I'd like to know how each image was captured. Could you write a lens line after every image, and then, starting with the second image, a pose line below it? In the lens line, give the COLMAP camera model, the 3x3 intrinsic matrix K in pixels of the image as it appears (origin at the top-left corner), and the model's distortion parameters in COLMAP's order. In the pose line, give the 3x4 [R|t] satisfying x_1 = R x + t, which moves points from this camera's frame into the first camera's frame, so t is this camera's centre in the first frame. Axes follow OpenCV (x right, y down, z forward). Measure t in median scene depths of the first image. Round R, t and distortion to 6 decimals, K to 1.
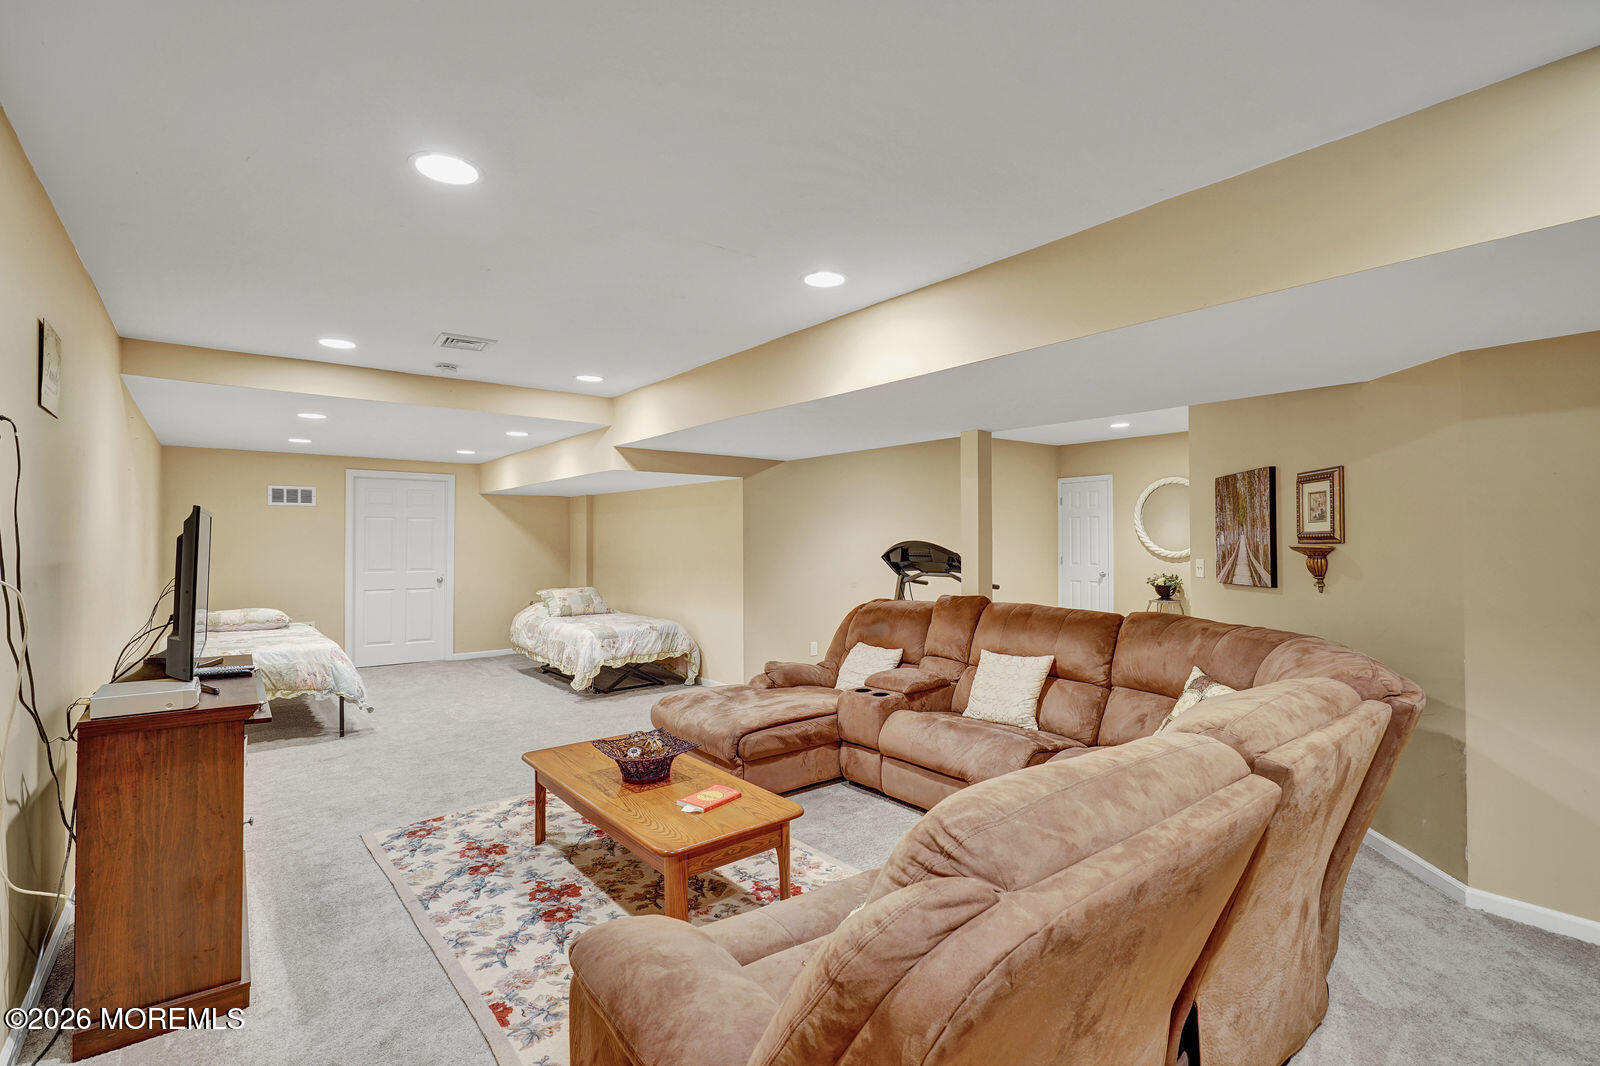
lens RADIAL K [[731.6, 0, 800.0], [0, 731.6, 533.0], [0, 0, 1]] dist [-0.003114, 0.000141]
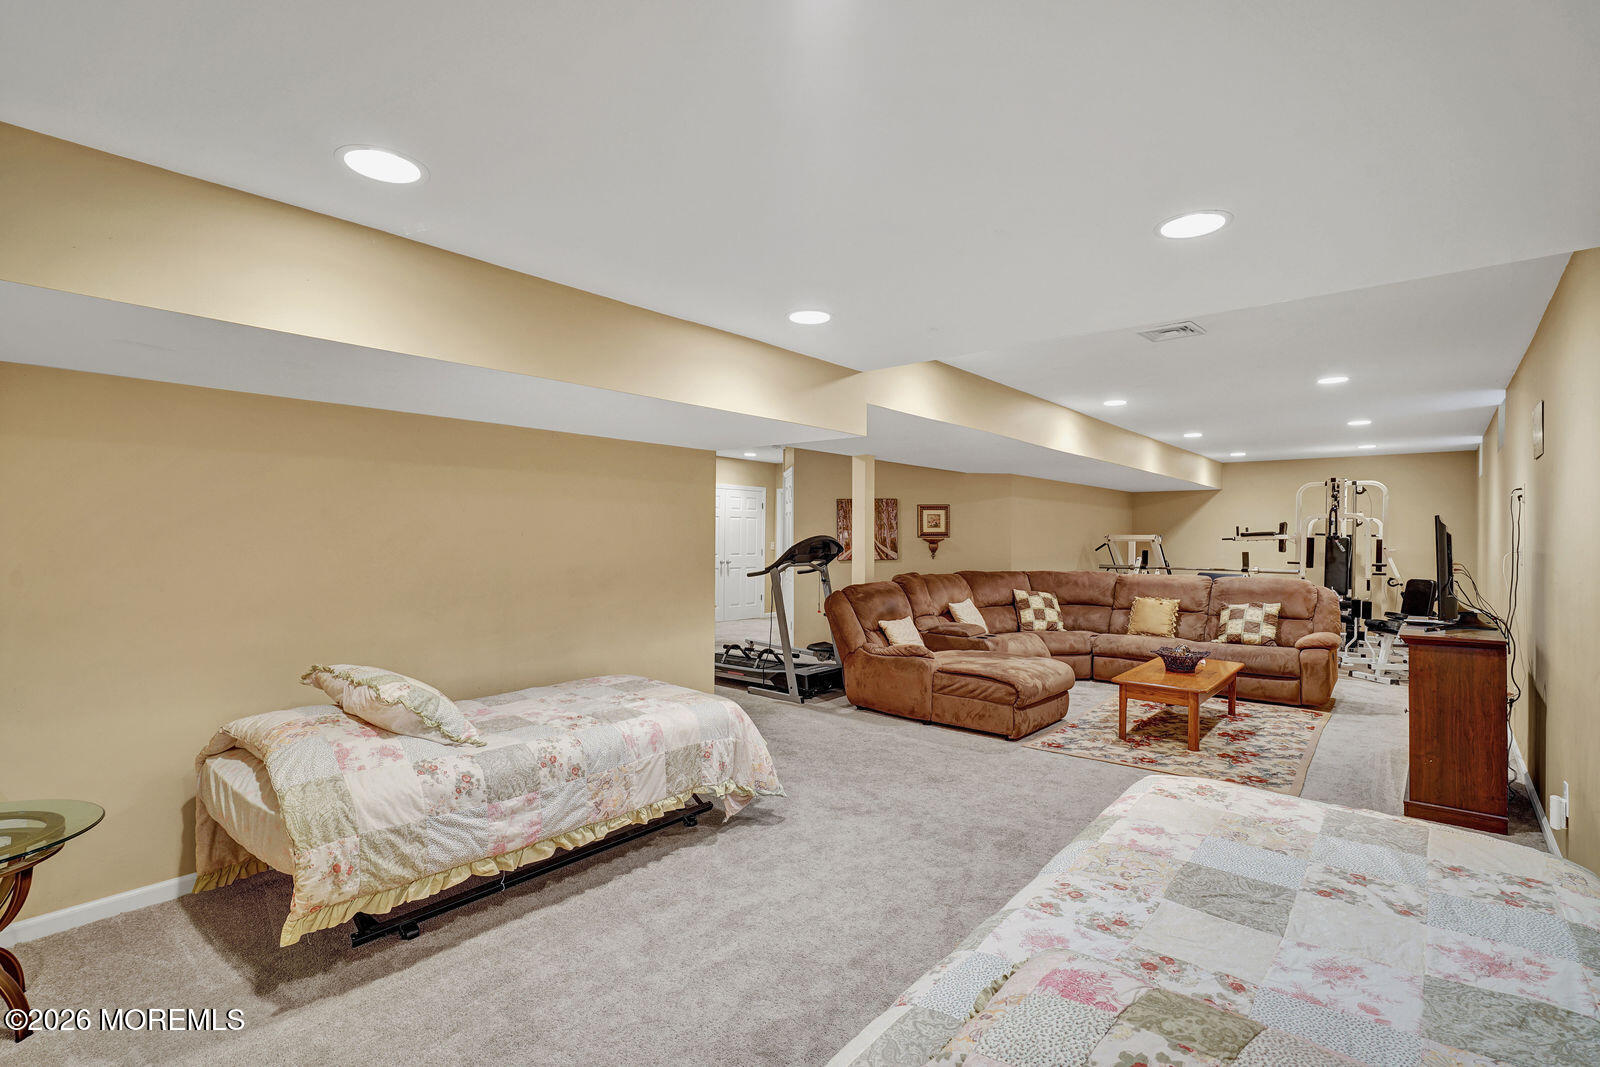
lens RADIAL K [[754.8, 0, 814.2], [0, 754.8, 538.3], [0, 0, 1]] dist [-0.001153, 0.000635]
pose [[-0.214450, -0.000825, 0.976735, -1.442519], [-0.017204, 0.999848, -0.002933, 0.029715], [-0.976583, -0.017433, -0.214432, 1.816293]]
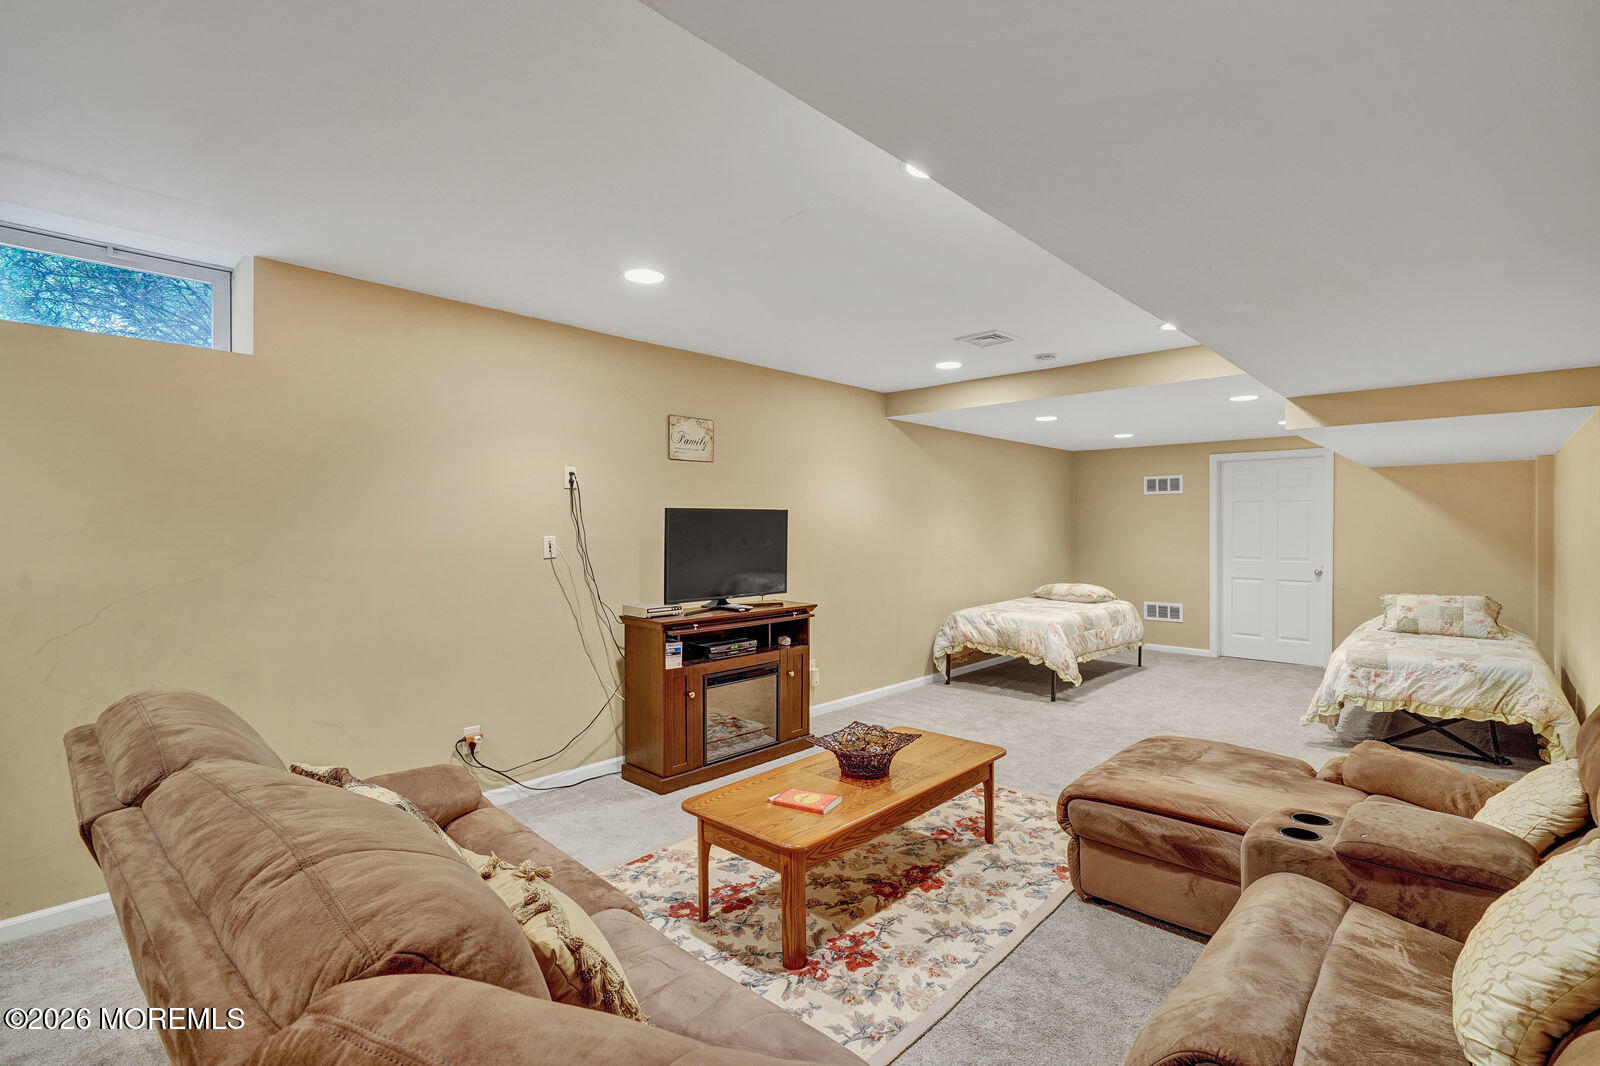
lens RADIAL K [[731.6, 0, 800.0], [0, 731.6, 533.0], [0, 0, 1]] dist [-0.003114, 0.000141]
pose [[0.149879, 0.010238, -0.988651, 0.592050], [0.011118, 0.999866, 0.012039, 0.002512], [0.988642, -0.012796, 0.149745, 0.623391]]
